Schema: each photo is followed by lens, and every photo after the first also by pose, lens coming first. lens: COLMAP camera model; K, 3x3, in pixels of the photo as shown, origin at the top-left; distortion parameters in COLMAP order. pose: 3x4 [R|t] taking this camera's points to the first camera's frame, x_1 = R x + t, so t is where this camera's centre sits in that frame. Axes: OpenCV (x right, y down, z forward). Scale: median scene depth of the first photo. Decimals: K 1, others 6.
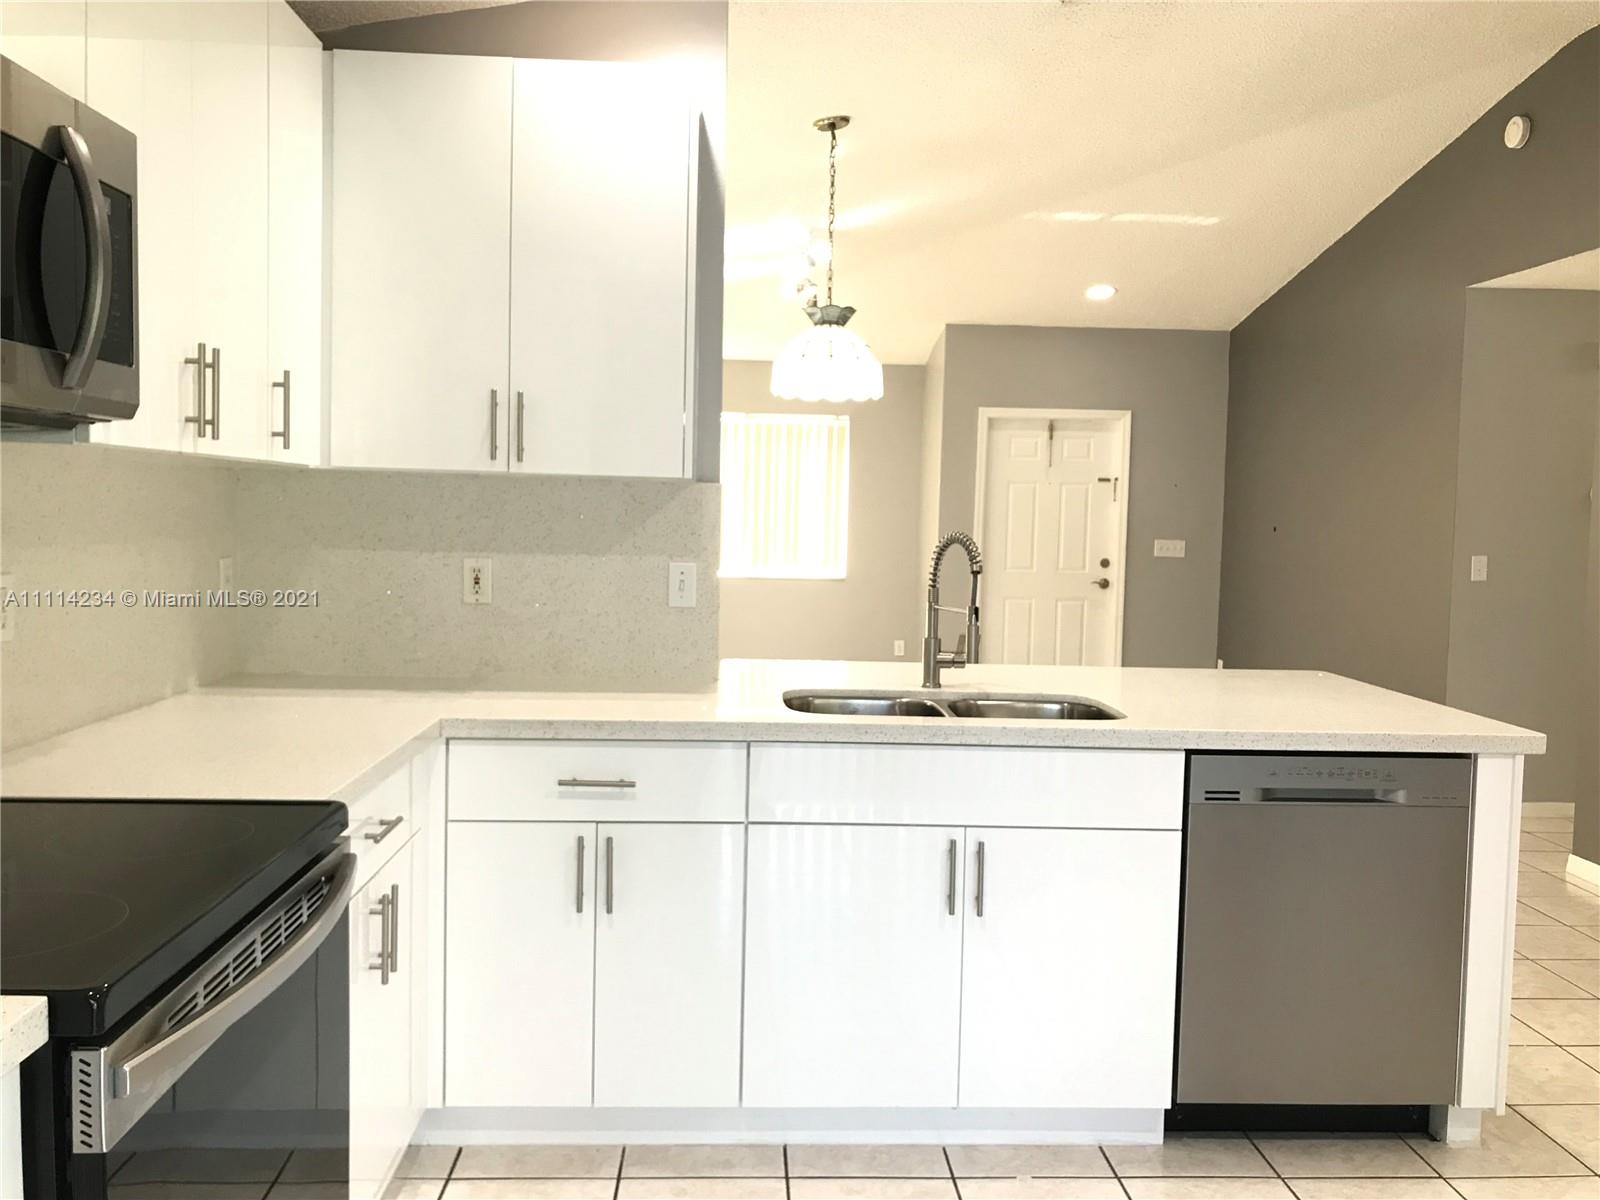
lens RADIAL K [[1310.3, 0, 803.6], [0, 1310.3, 594.0], [0, 0, 1]] dist [0.005035, 0.034094]
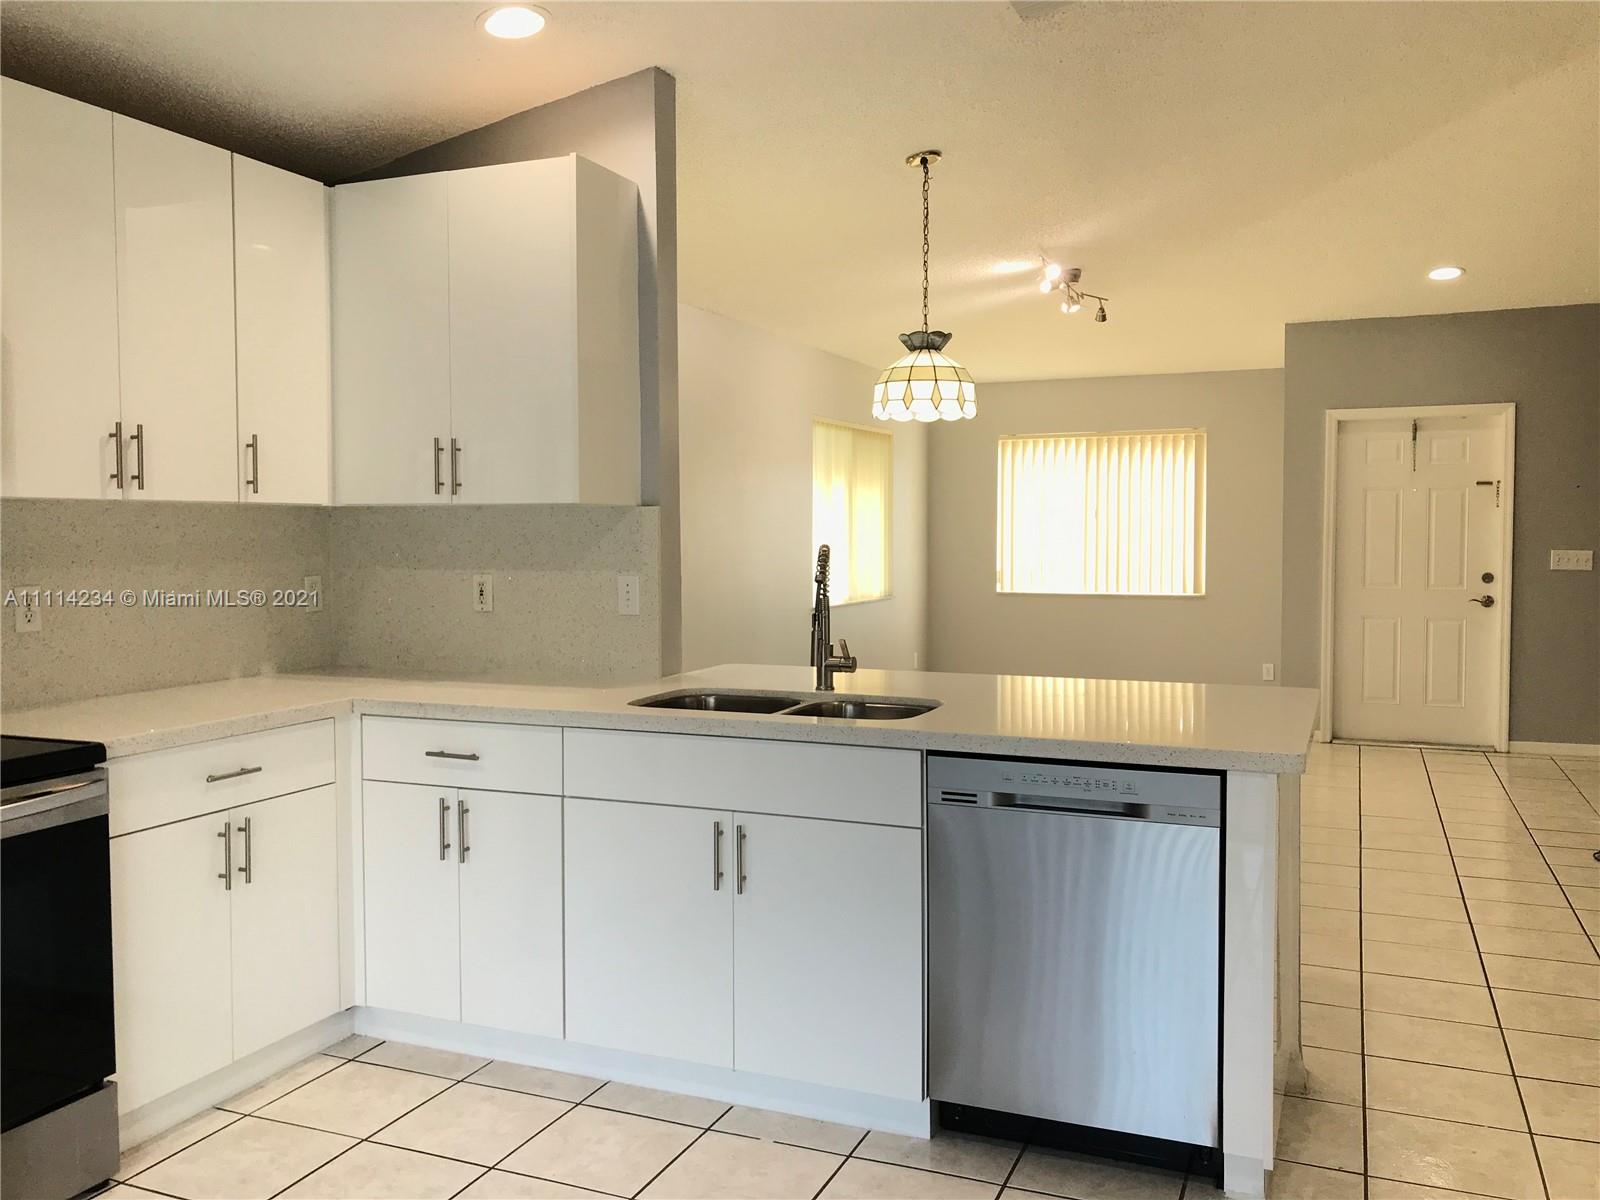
lens RADIAL K [[1299.8, 0, 781.9], [0, 1299.8, 587.1], [0, 0, 1]] dist [0.008939, 0.008856]
pose [[0.902378, -0.007137, -0.430887, 0.589339], [-0.002954, 0.999737, -0.022746, 0.012938], [0.430936, 0.021798, 0.902119, 0.028018]]
